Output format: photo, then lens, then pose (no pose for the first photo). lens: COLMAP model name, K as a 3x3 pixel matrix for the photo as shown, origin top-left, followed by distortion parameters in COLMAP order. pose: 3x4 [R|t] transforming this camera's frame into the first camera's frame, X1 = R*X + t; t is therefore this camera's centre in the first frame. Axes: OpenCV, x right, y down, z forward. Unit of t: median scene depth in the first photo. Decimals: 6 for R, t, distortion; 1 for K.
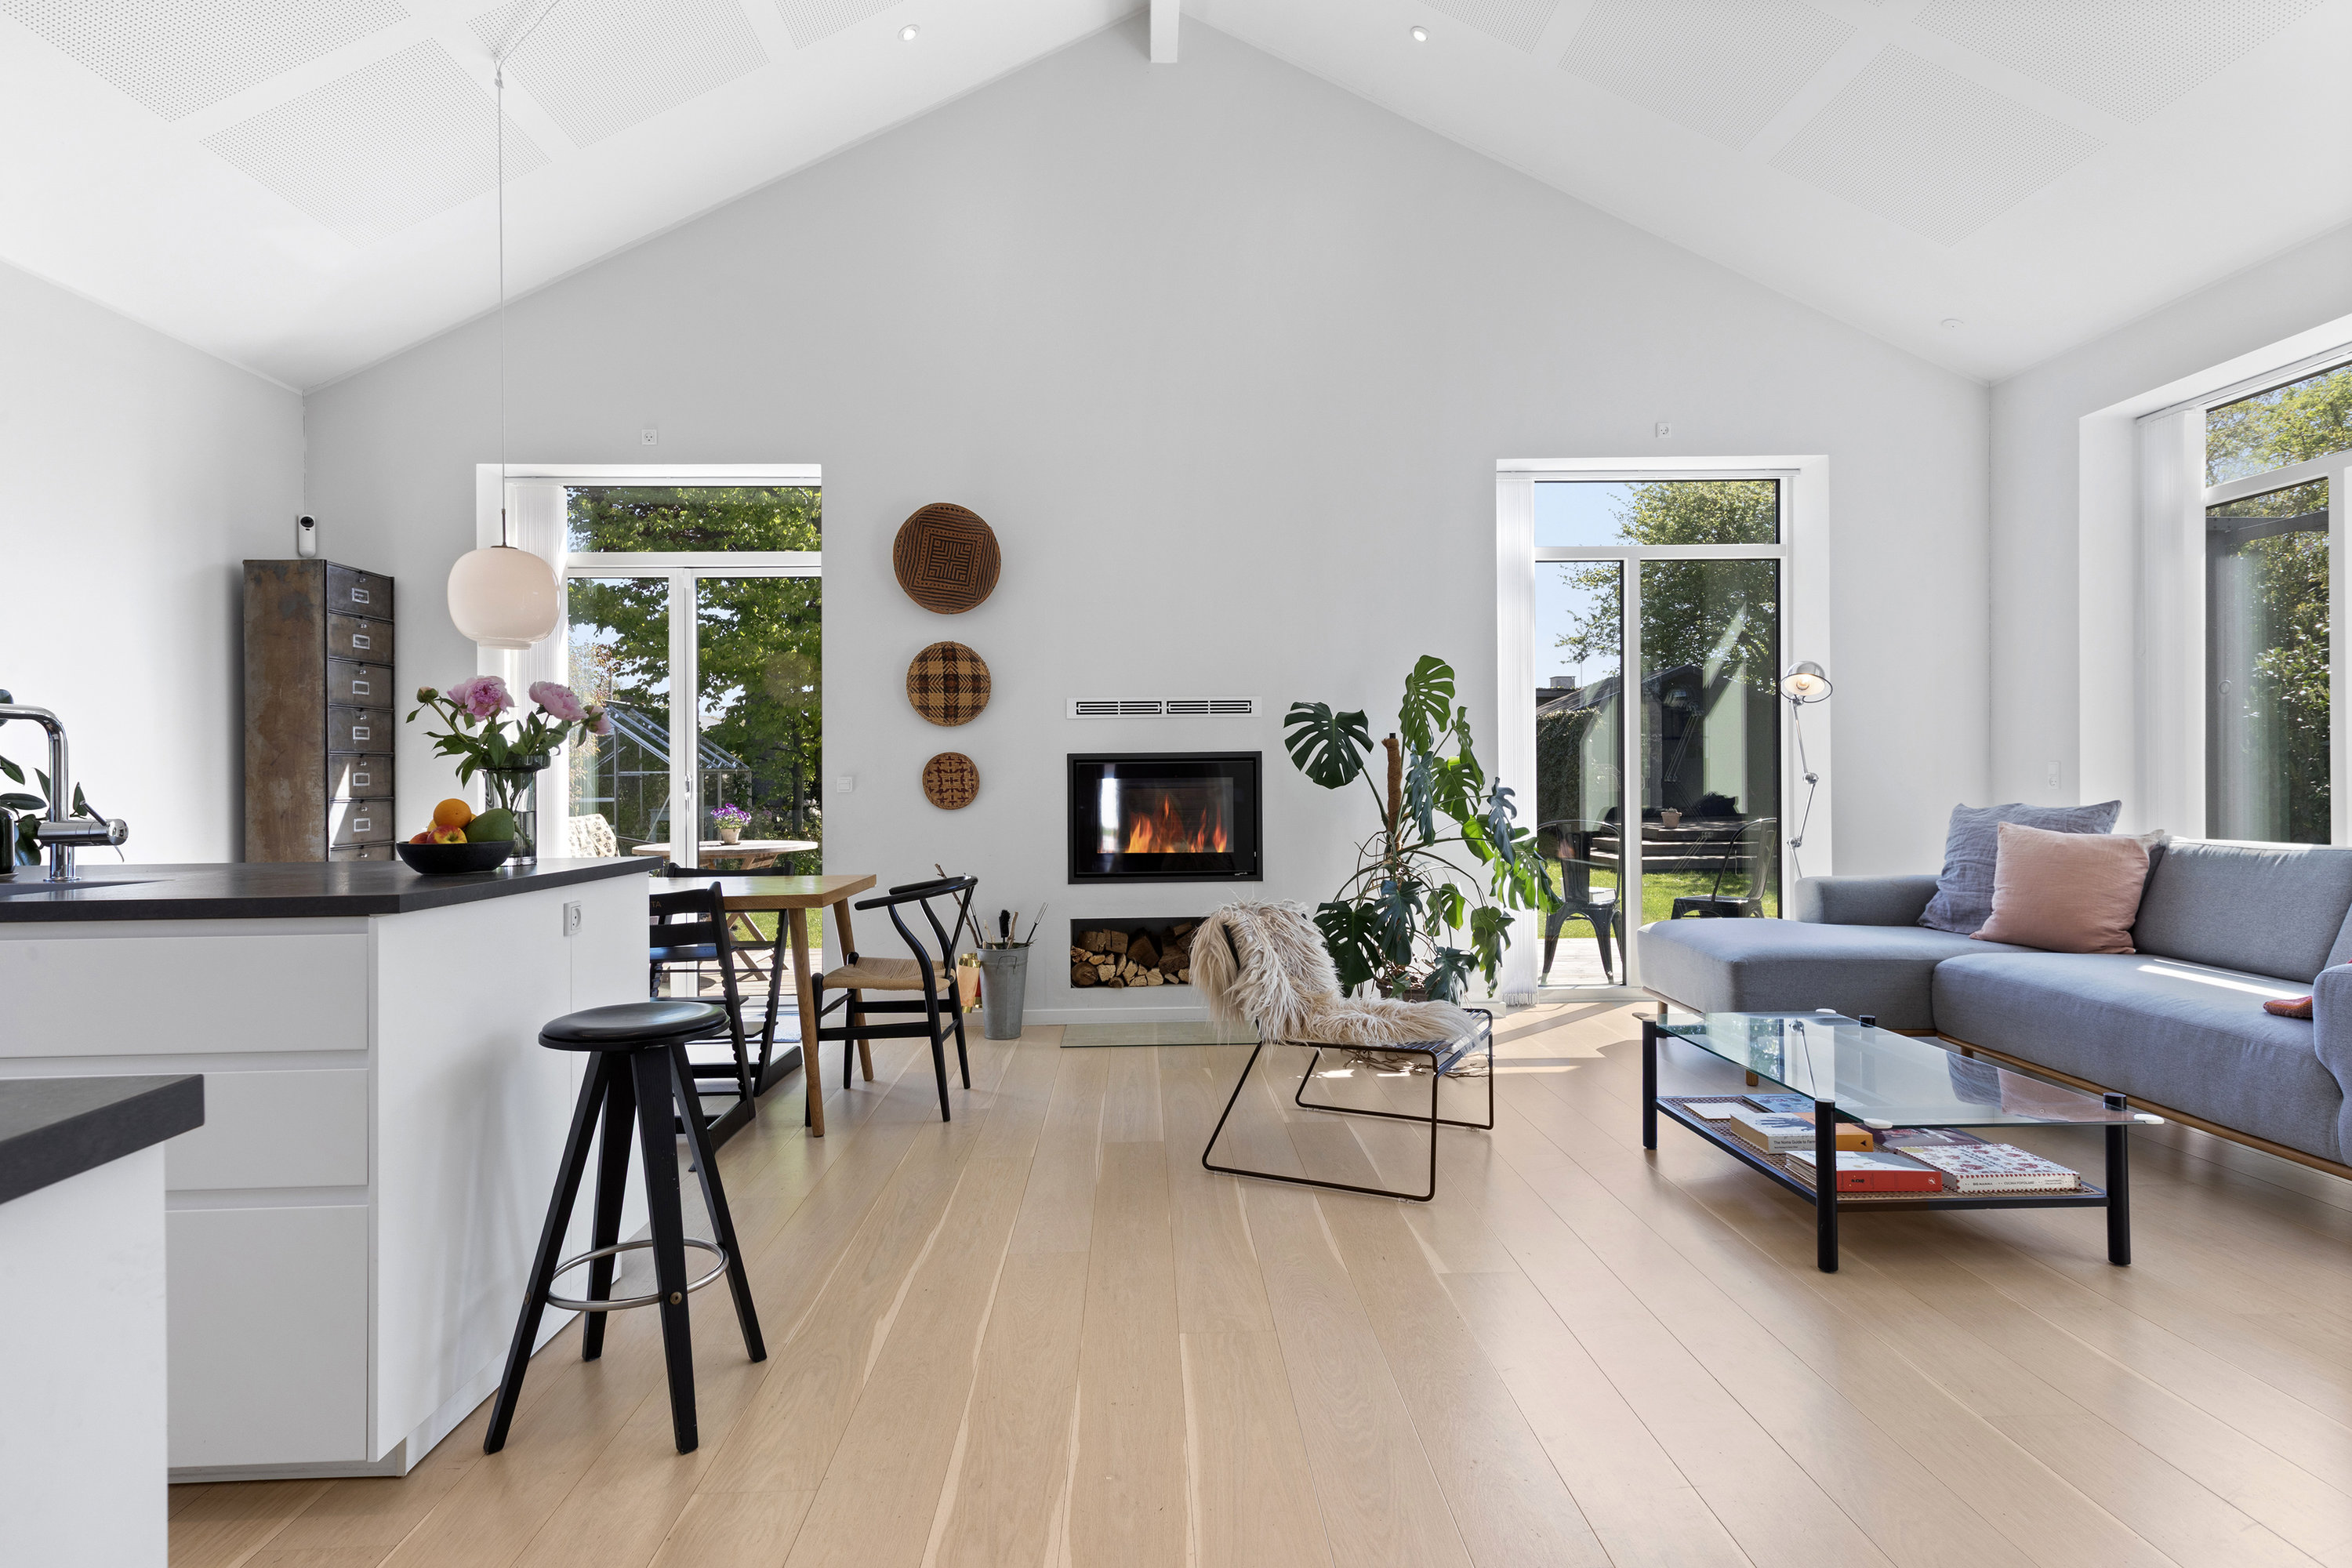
lens RADIAL K [[1208.0, 0, 1174.9], [0, 1208.0, 790.0], [0, 0, 1]] dist [-0.006586, 0.000663]
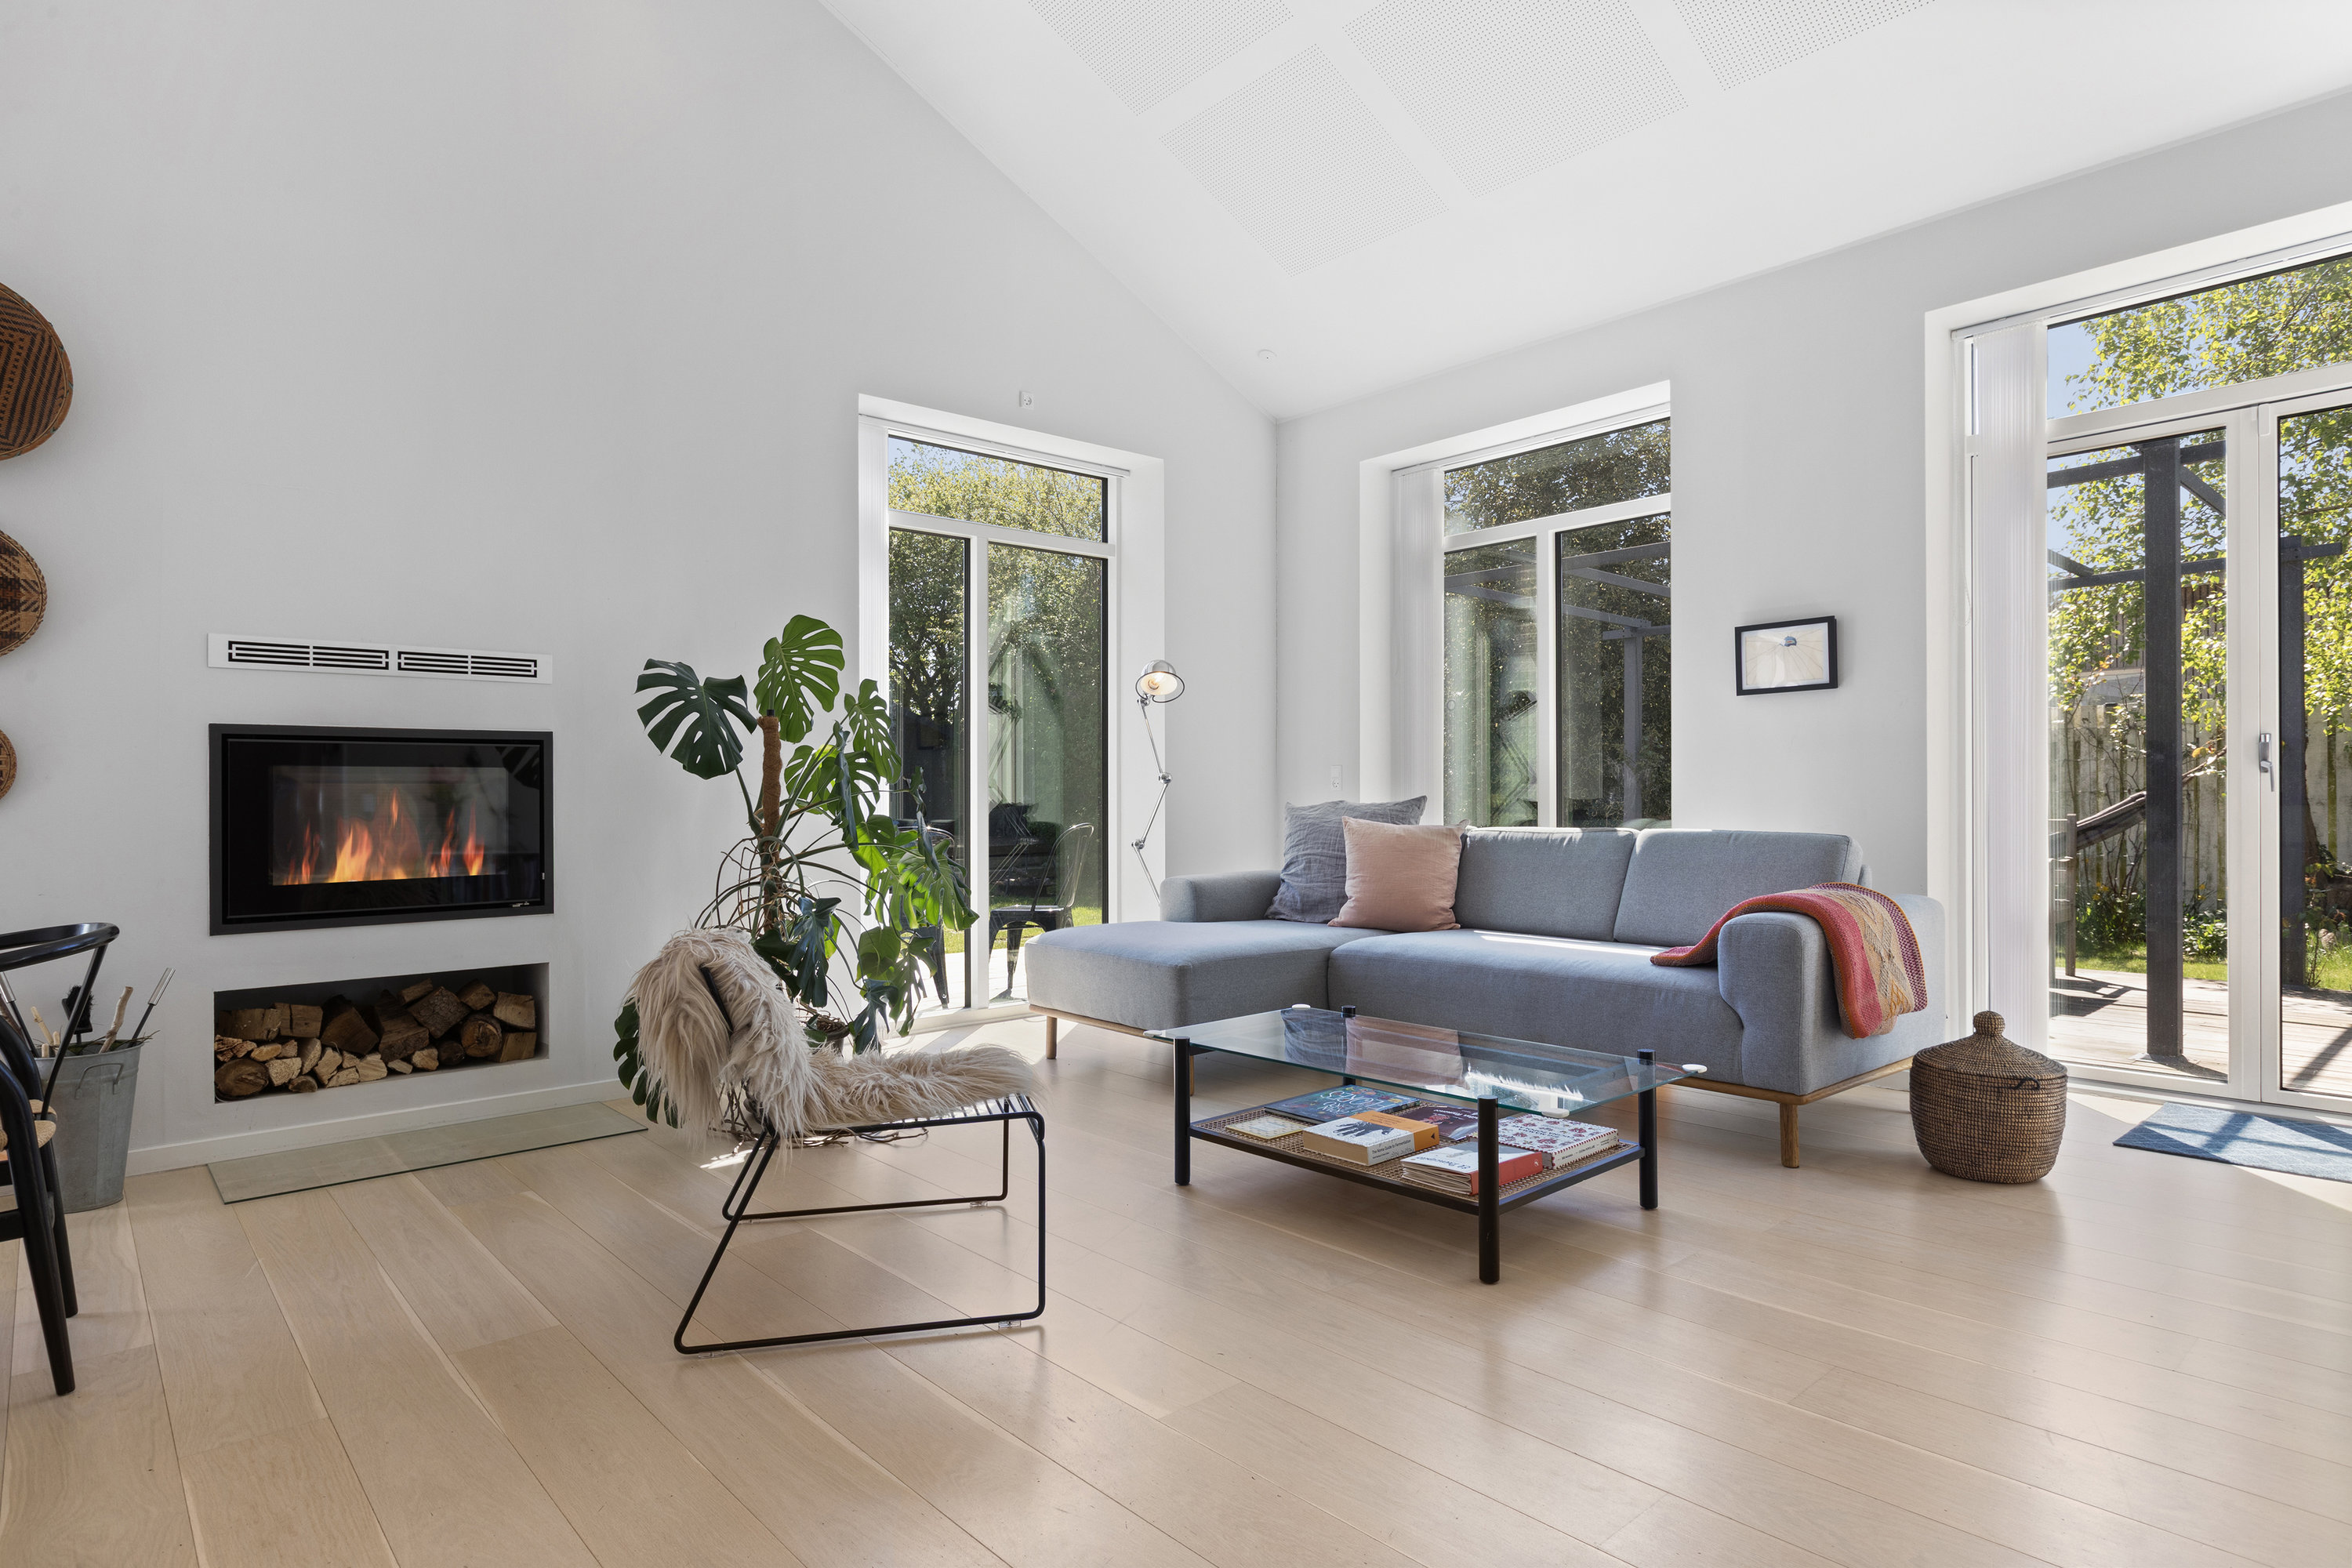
lens RADIAL K [[1247.8, 0, 1179.2], [0, 1247.8, 793.7], [0, 0, 1]] dist [-0.004683, 0.000067]
pose [[0.766244, 0.005489, 0.642526, -0.132795], [0.006167, 0.999855, -0.015896, 0.021238], [-0.642520, 0.016143, 0.766099, 0.219460]]
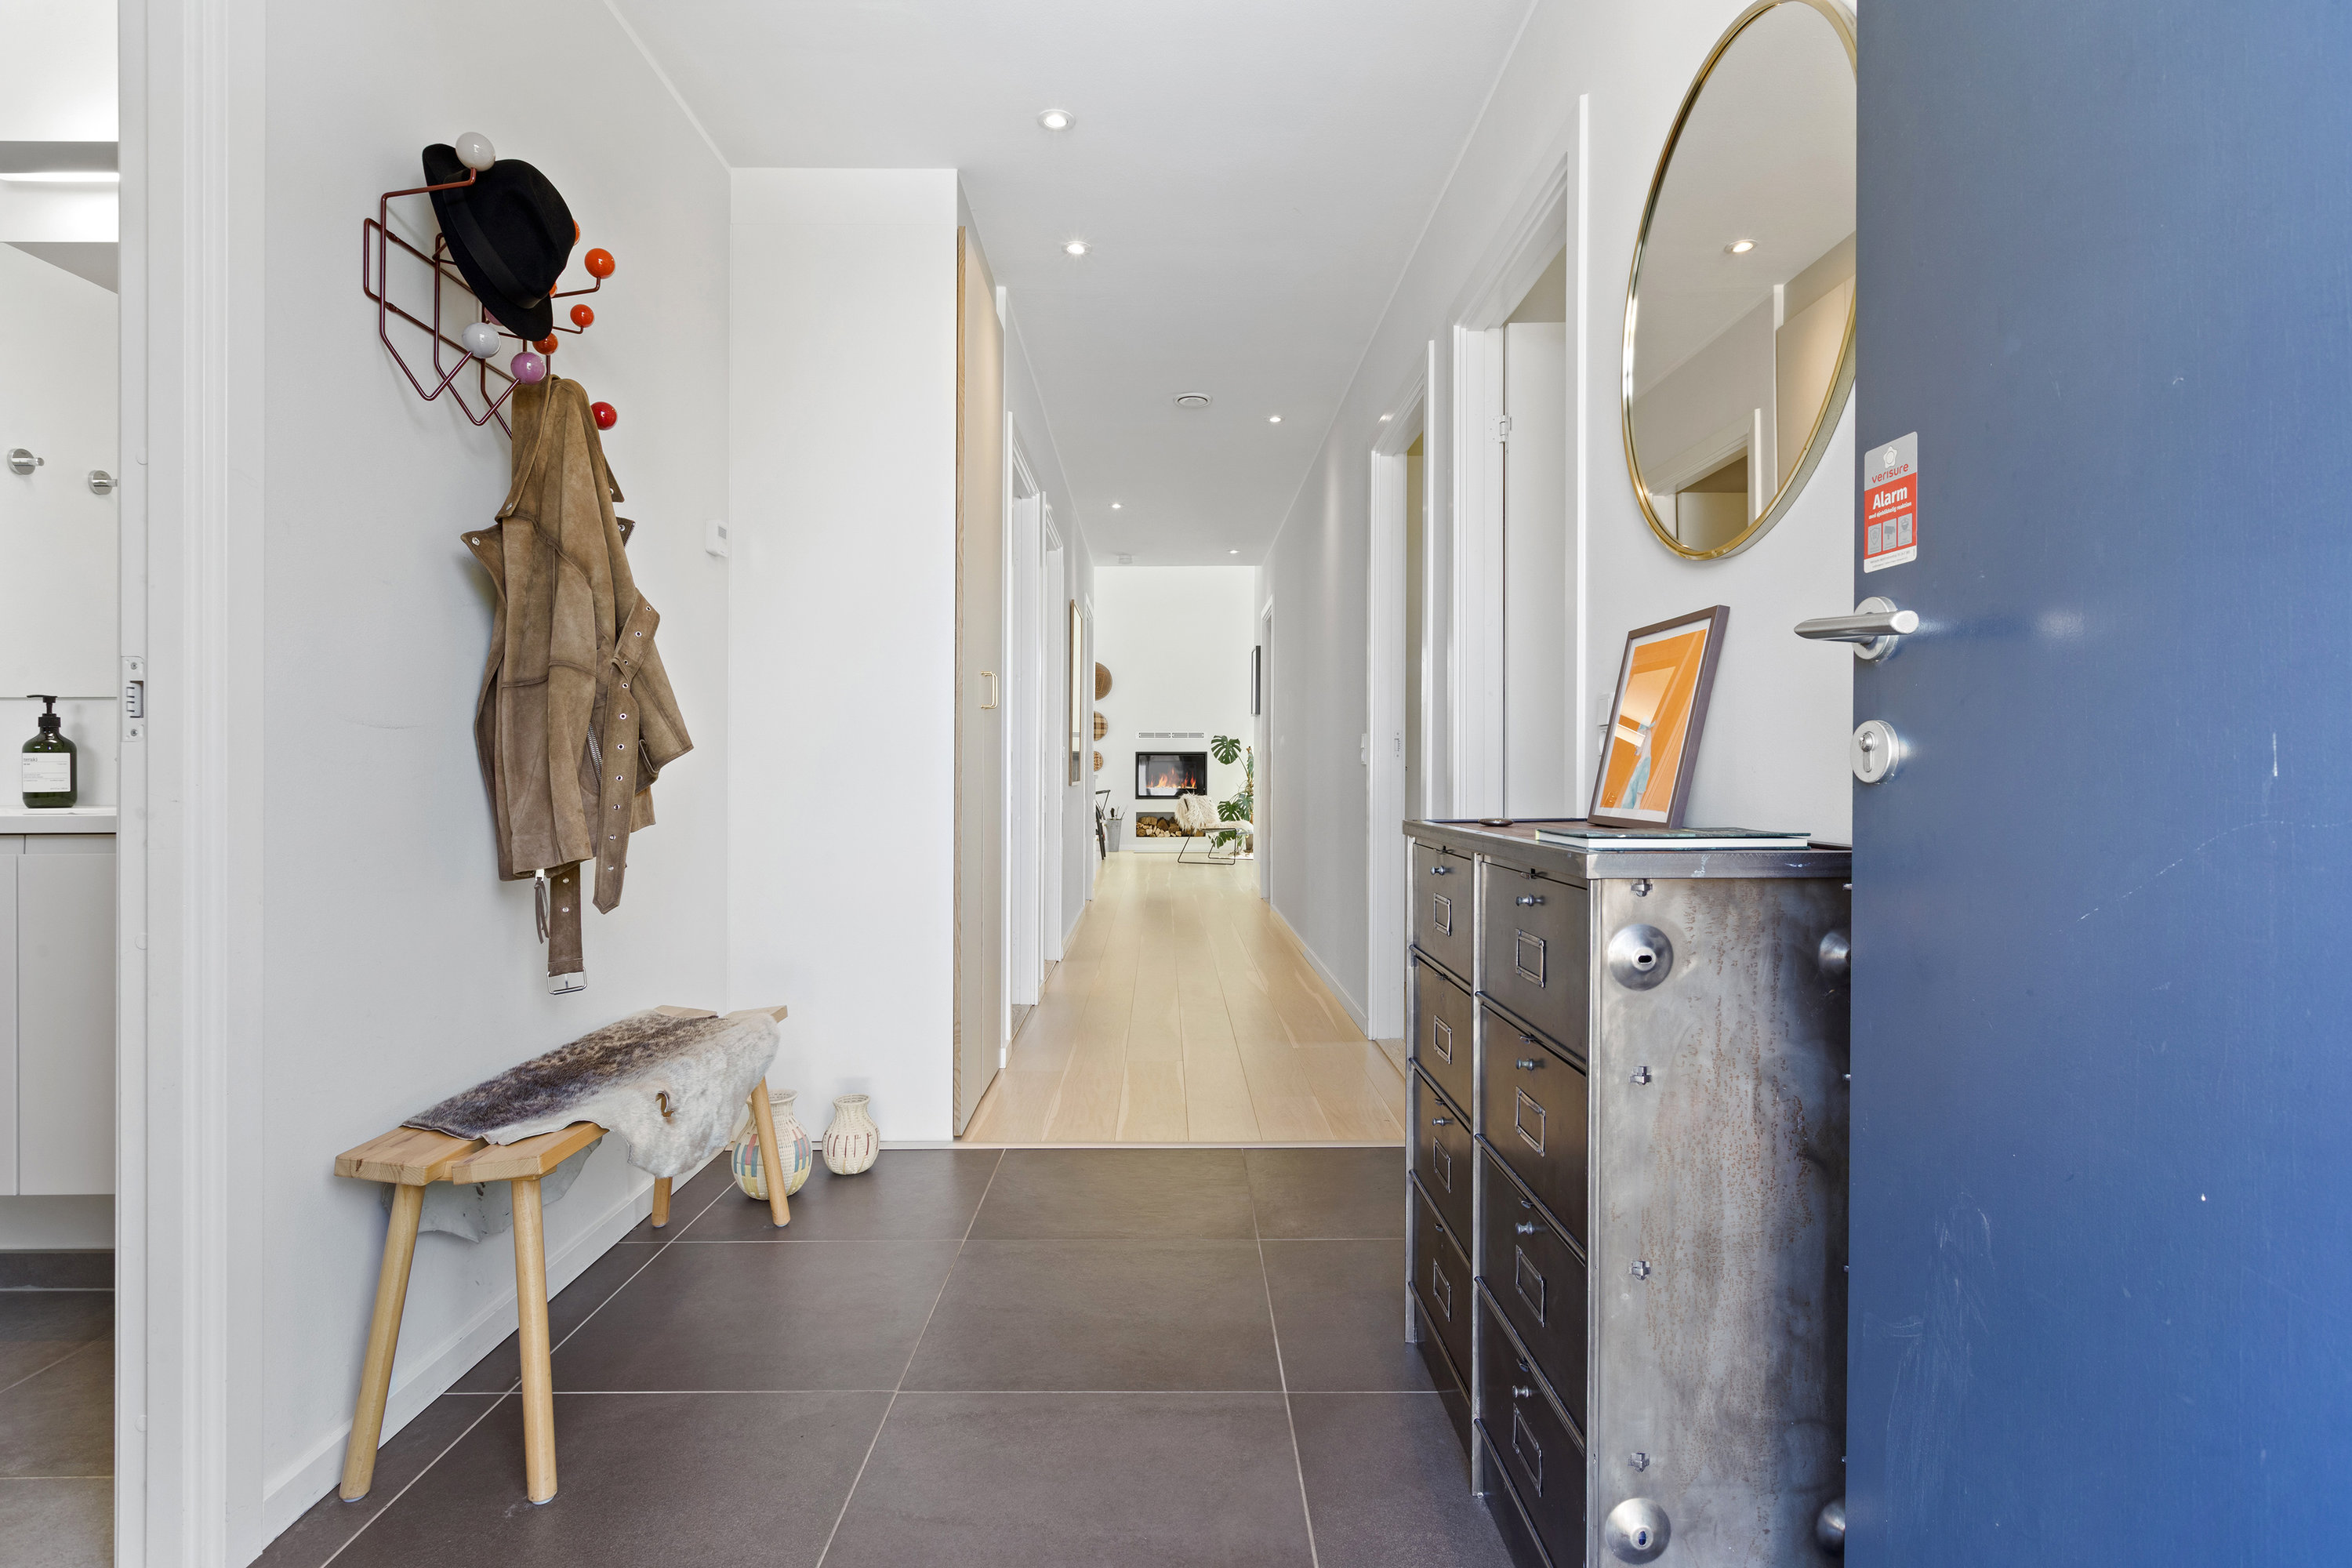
lens RADIAL K [[1208.0, 0, 1172.8], [0, 1208.0, 781.2], [0, 0, 1]] dist [-0.006586, 0.000663]
pose [[0.999931, 0.011706, -0.000259, -0.004155], [-0.011706, 0.999930, -0.001445, 0.045259], [0.000242, 0.001448, 0.999999, -1.944459]]
